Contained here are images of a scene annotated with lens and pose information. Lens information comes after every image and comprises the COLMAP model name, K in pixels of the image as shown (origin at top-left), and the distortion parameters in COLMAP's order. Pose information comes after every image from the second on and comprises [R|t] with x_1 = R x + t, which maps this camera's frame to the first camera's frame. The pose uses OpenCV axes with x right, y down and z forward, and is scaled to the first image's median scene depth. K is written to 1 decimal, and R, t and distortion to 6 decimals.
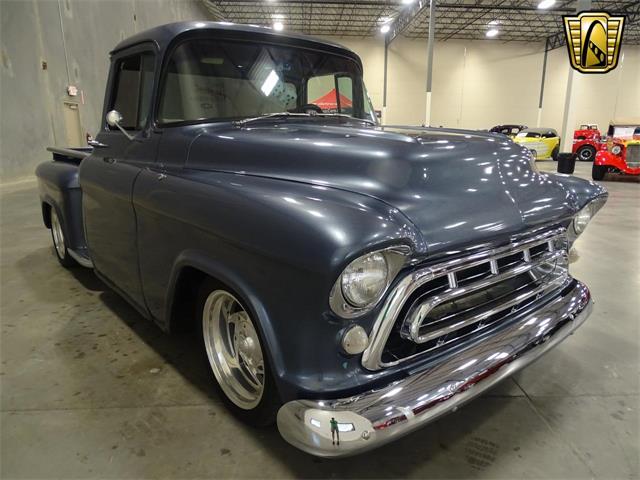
lens RADIAL K [[459.9, 0, 319.2], [0, 459.9, 237.4], [0, 0, 1]] dist [-0.007549, 0.017285]
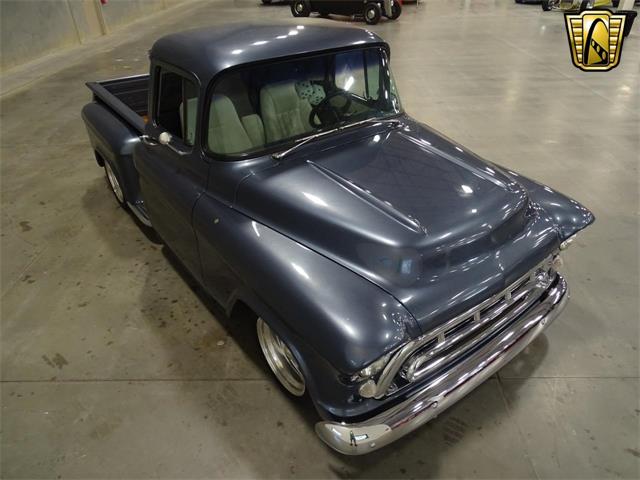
lens RADIAL K [[459.9, 0, 321.4], [0, 459.9, 242.4], [0, 0, 1]] dist [-0.007549, 0.017285]
pose [[0.998438, 0.013173, -0.054292, 0.002003], [0.005941, 0.941262, 0.337625, -0.372710], [0.055550, -0.337421, 0.939714, -0.121742]]
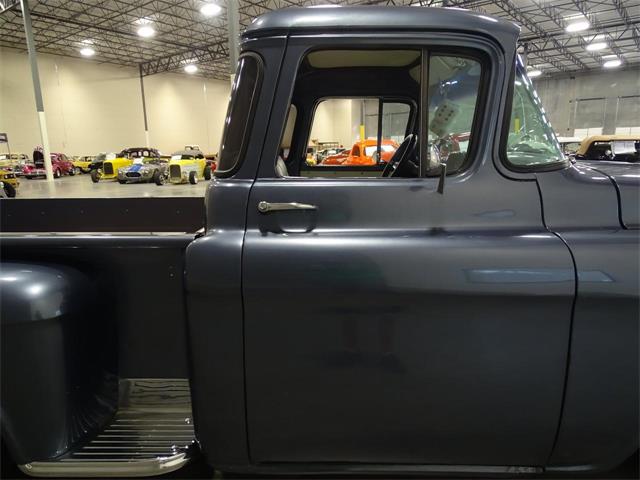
lens RADIAL K [[459.9, 0, 318.2], [0, 459.9, 240.8], [0, 0, 1]] dist [-0.007549, 0.017285]
pose [[0.669263, -0.163951, 0.724711, -0.895355], [0.190947, 0.980546, 0.045491, -0.209262], [-0.718071, 0.107936, 0.687549, 0.694246]]
